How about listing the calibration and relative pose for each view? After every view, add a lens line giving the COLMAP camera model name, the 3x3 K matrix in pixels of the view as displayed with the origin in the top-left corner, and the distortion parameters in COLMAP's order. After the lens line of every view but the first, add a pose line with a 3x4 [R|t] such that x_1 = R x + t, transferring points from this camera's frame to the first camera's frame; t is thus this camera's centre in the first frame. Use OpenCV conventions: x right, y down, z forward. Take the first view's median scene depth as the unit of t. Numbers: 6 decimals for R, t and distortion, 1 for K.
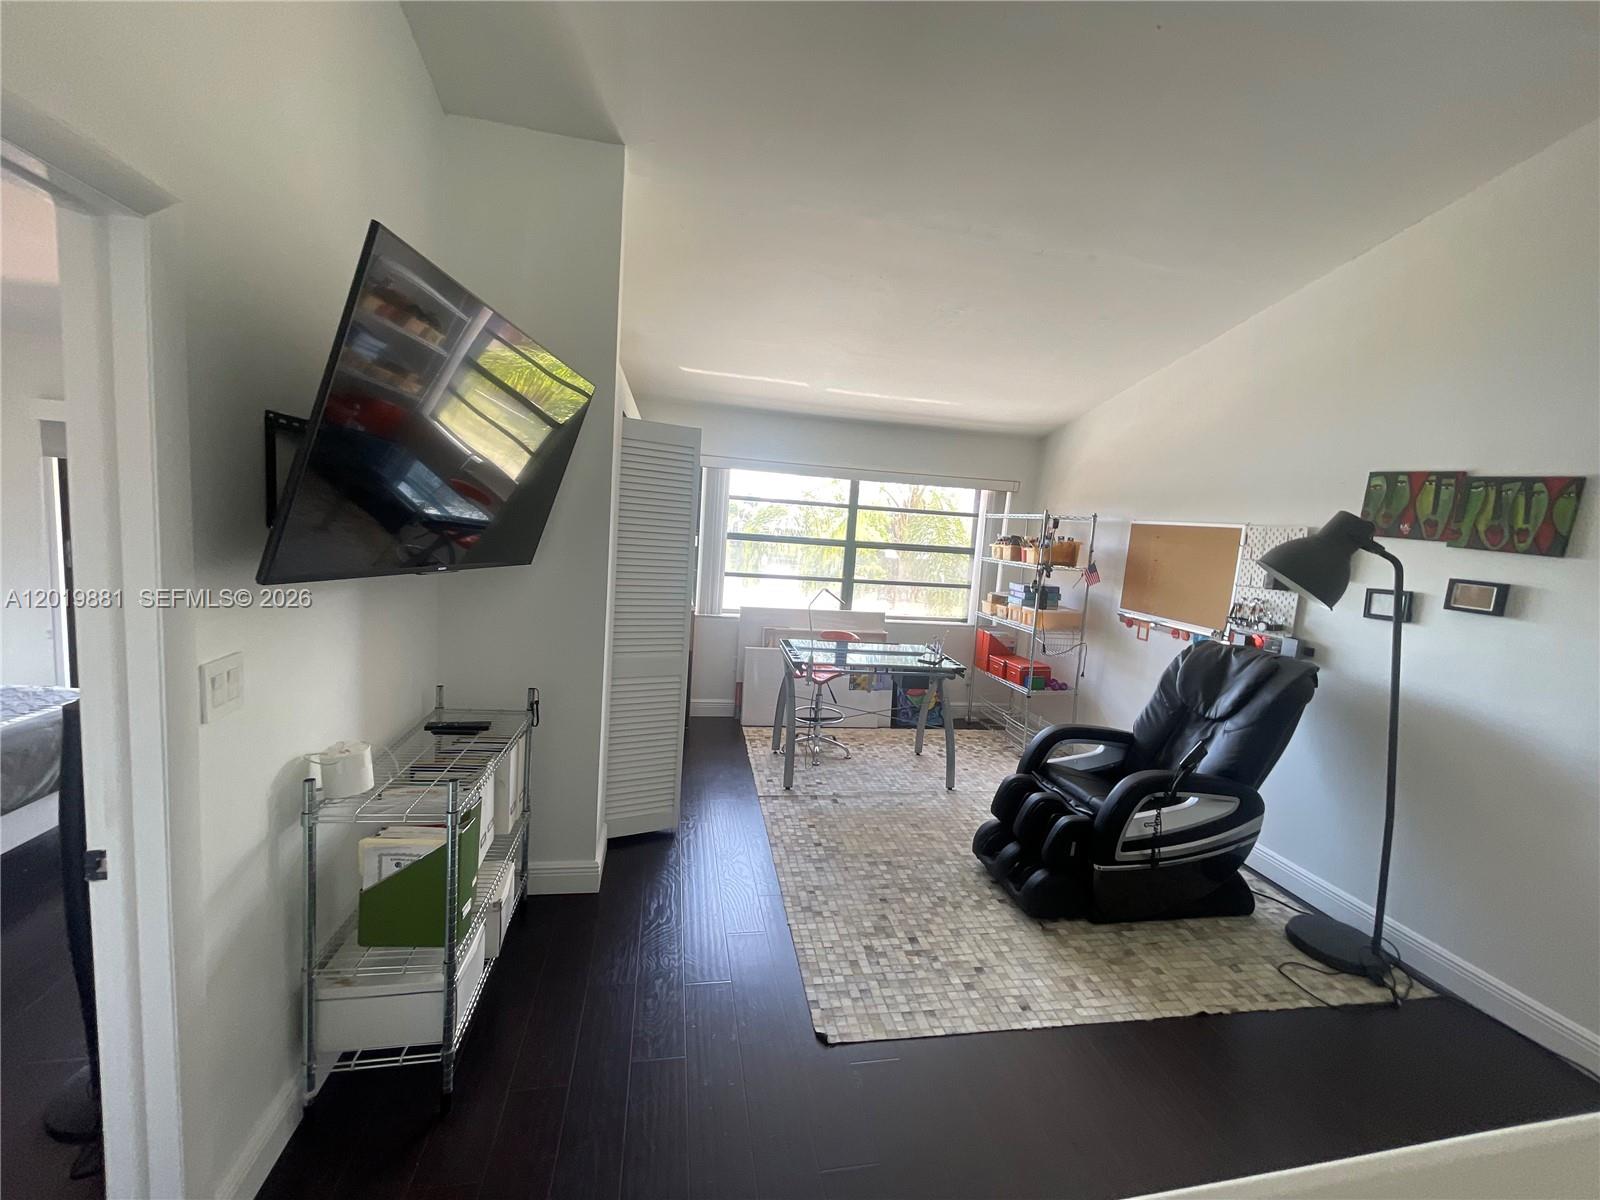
lens RADIAL K [[647.5, 0, 804.3], [0, 647.5, 597.2], [0, 0, 1]] dist [-0.000616, 0.000112]
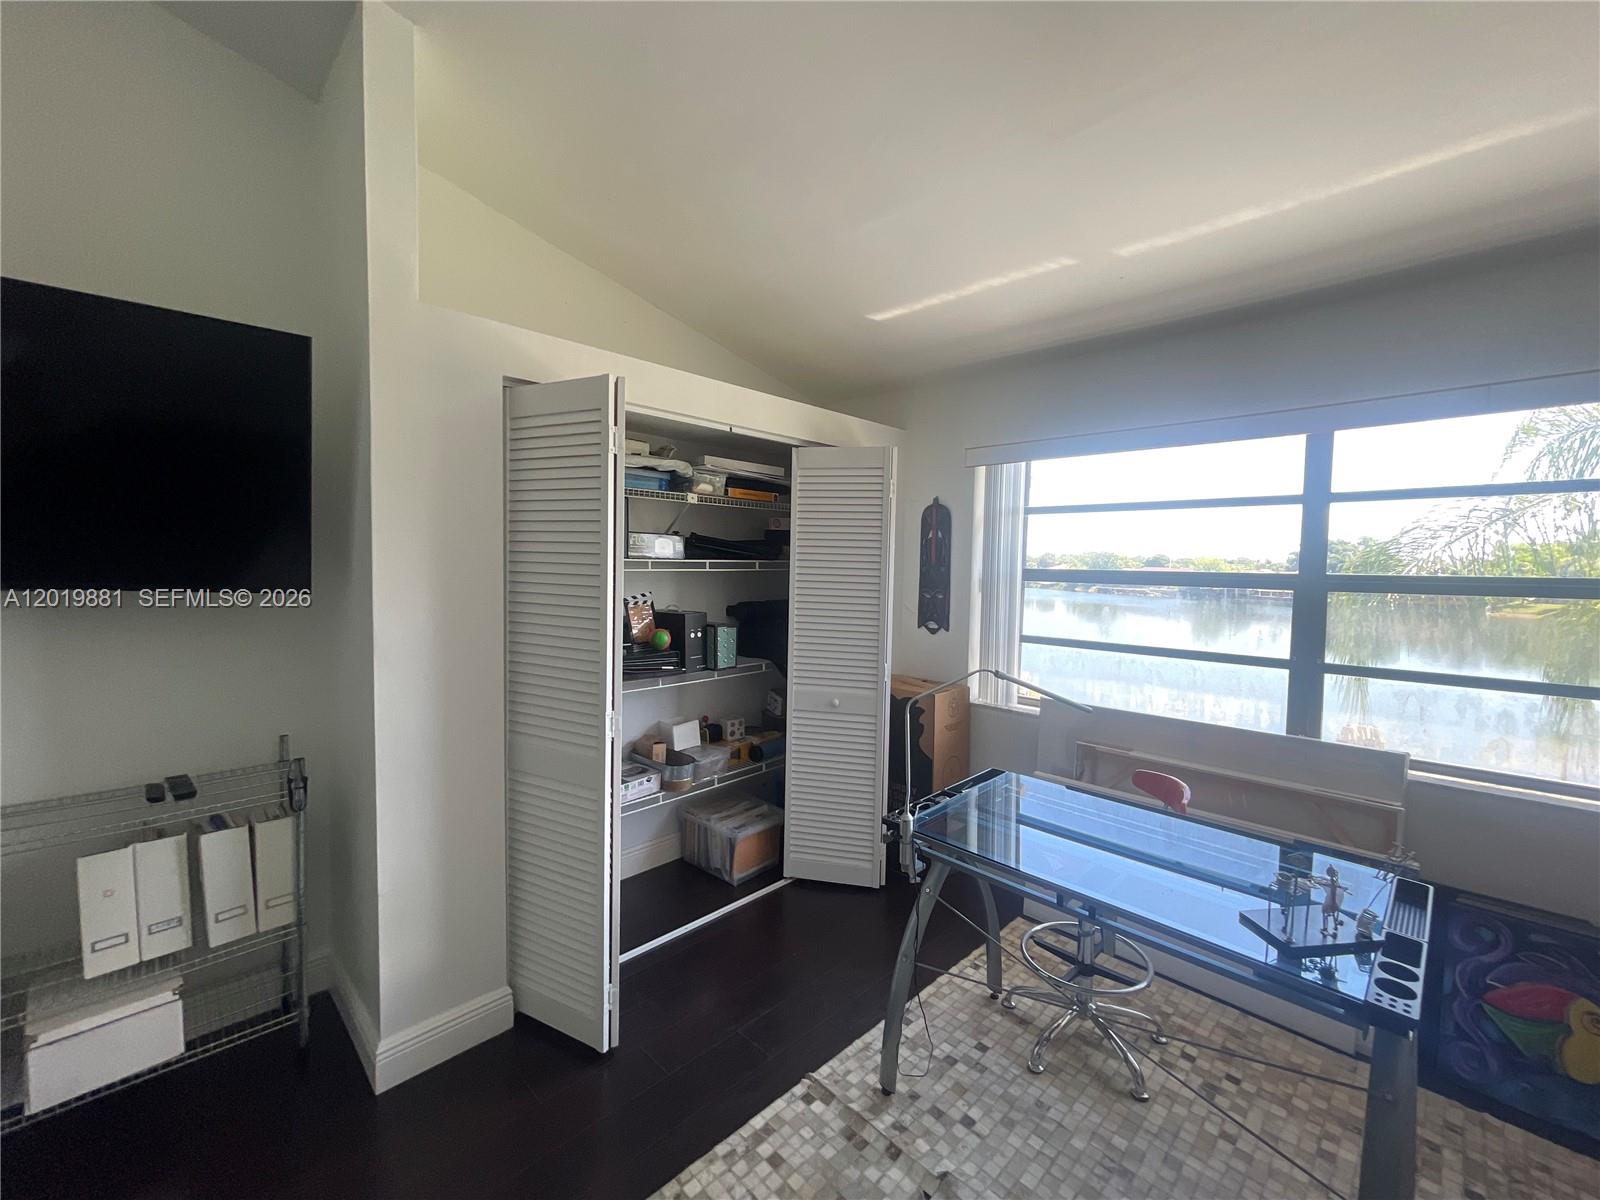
lens RADIAL K [[647.5, 0, 793.8], [0, 647.5, 592.5], [0, 0, 1]] dist [-0.000616, 0.000112]
pose [[0.556350, -0.021347, -0.830674, 0.243173], [-0.074368, 0.994379, -0.075362, -0.015741], [0.827613, 0.103703, 0.551636, 0.474067]]
